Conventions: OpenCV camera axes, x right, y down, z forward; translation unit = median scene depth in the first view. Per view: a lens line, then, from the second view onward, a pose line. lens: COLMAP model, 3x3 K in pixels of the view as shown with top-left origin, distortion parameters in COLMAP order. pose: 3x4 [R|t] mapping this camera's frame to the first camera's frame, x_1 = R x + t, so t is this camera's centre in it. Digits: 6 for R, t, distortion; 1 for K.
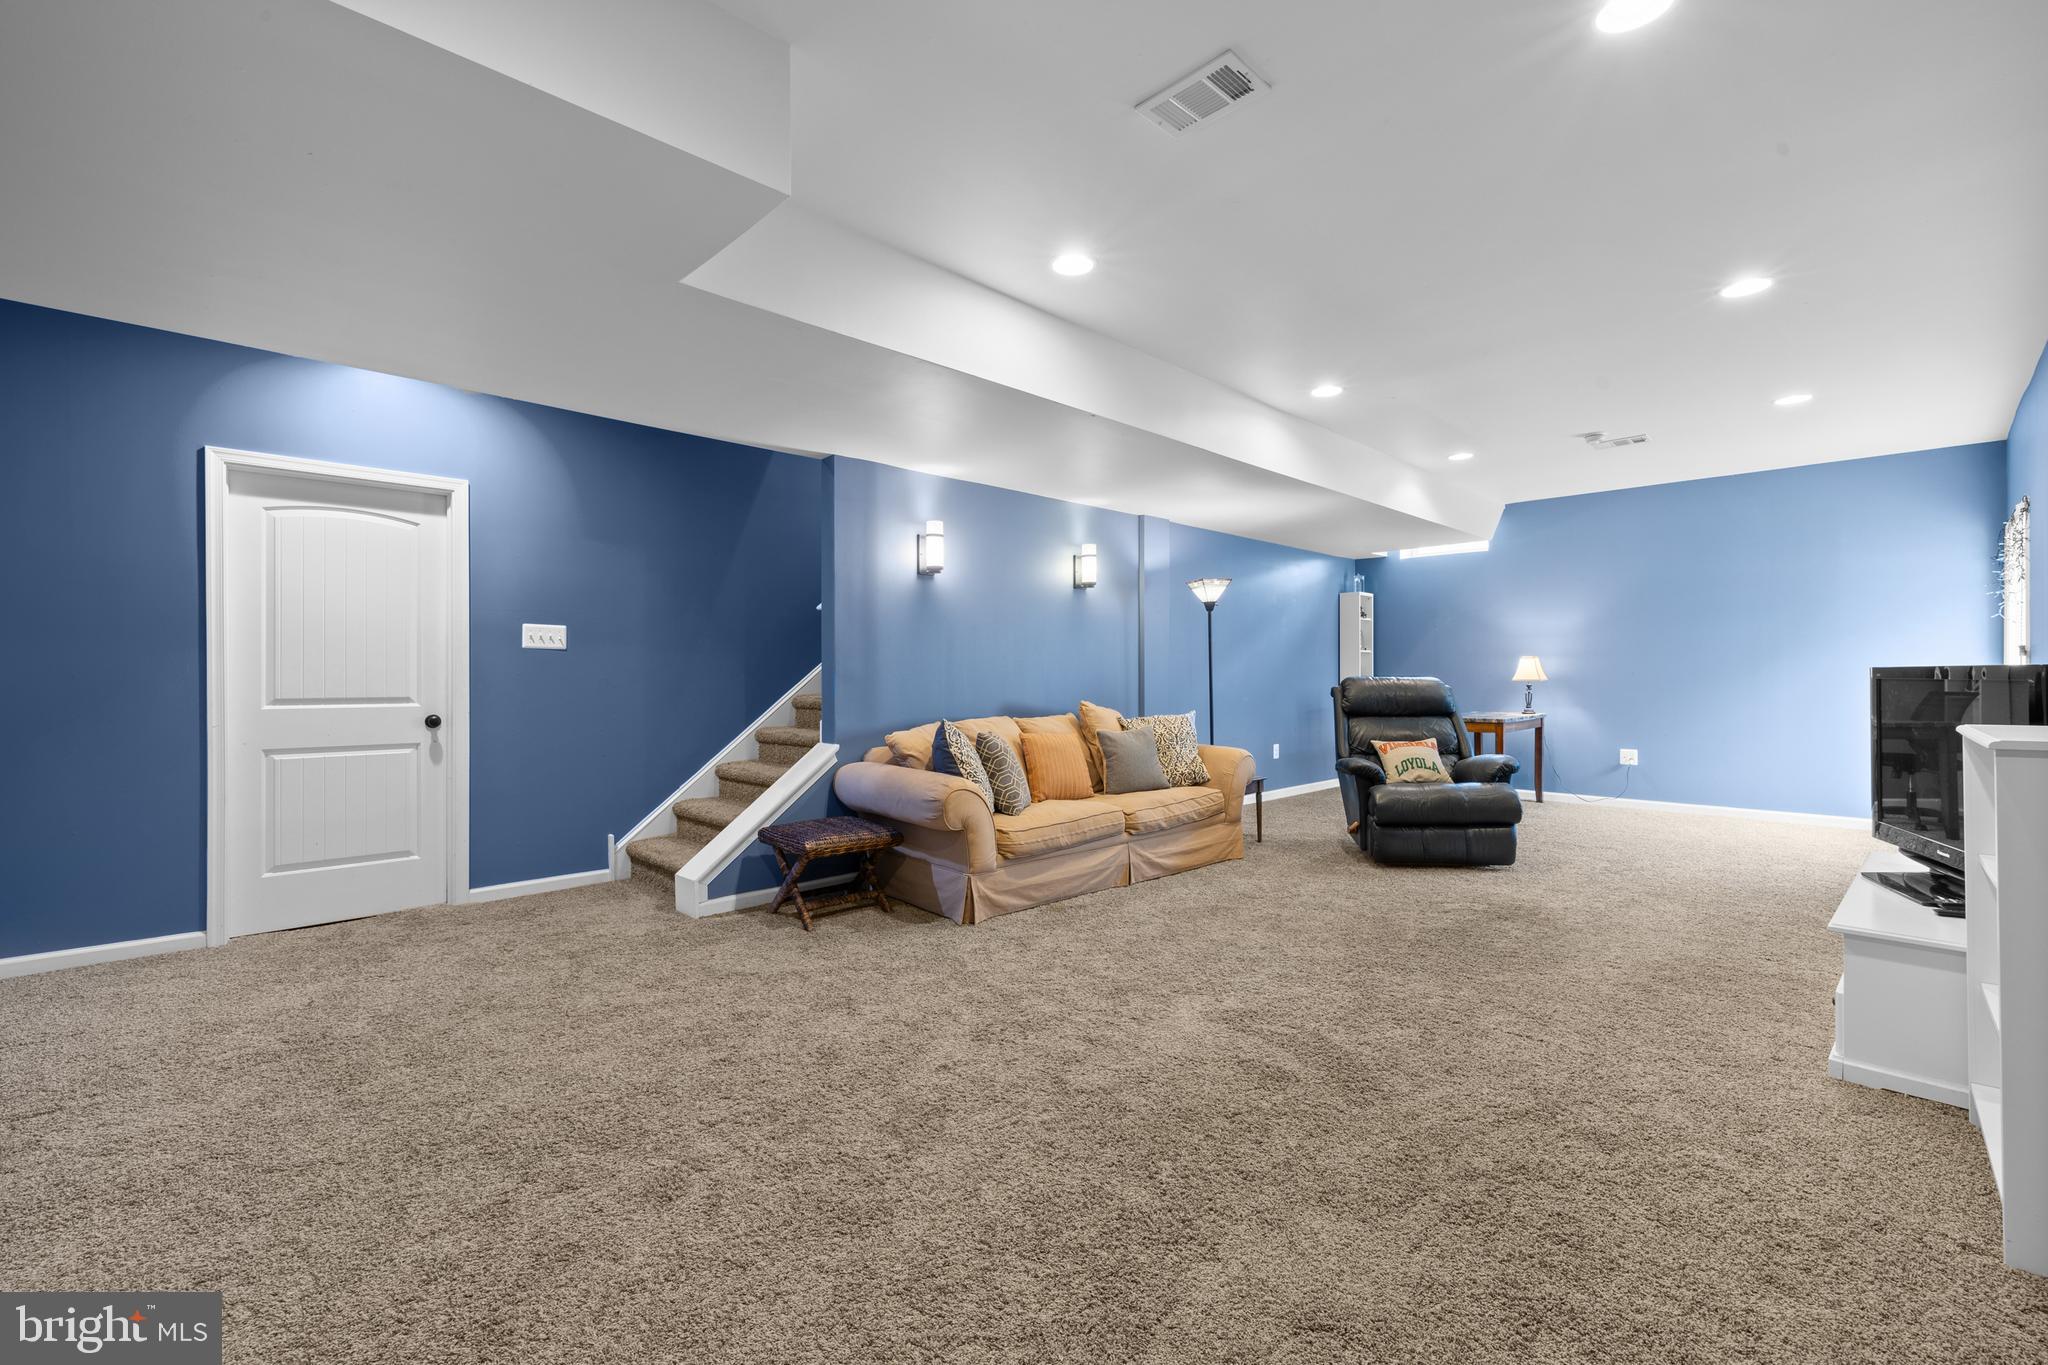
lens RADIAL K [[873.4, 0, 1025.3], [0, 873.4, 681.8], [0, 0, 1]] dist [-0.001469, 0.001605]
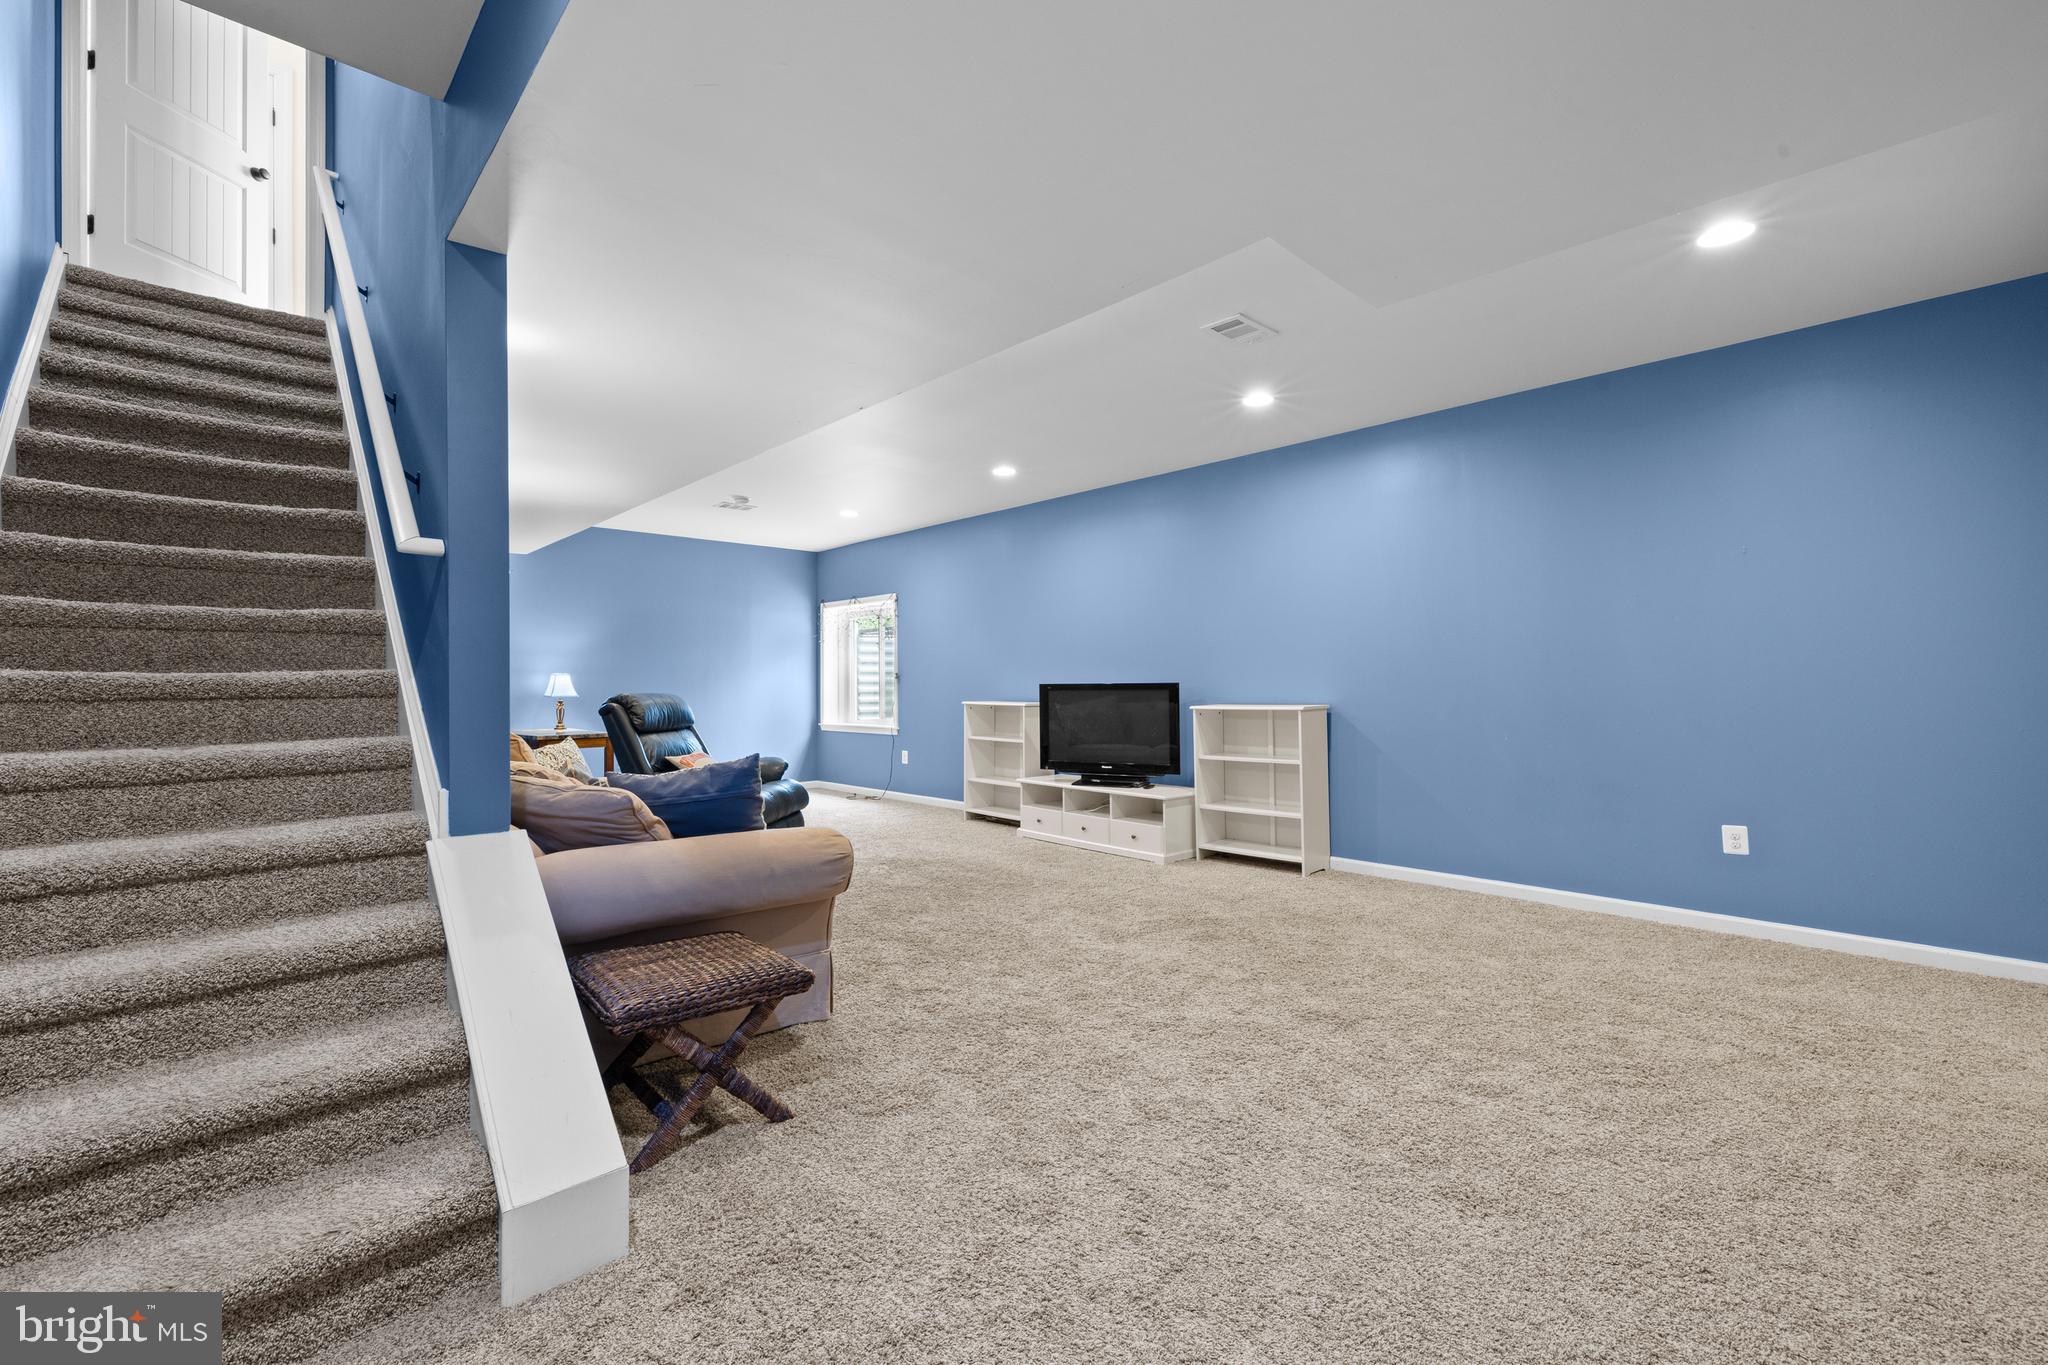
lens RADIAL K [[873.4, 0, 1025.3], [0, 873.4, 682.2], [0, 0, 1]] dist [-0.001469, 0.001605]
pose [[-0.002102, 0.014456, 0.999893, -1.119868], [0.005982, 0.999878, -0.014444, -0.000852], [-0.999980, 0.005951, -0.002188, 1.109570]]
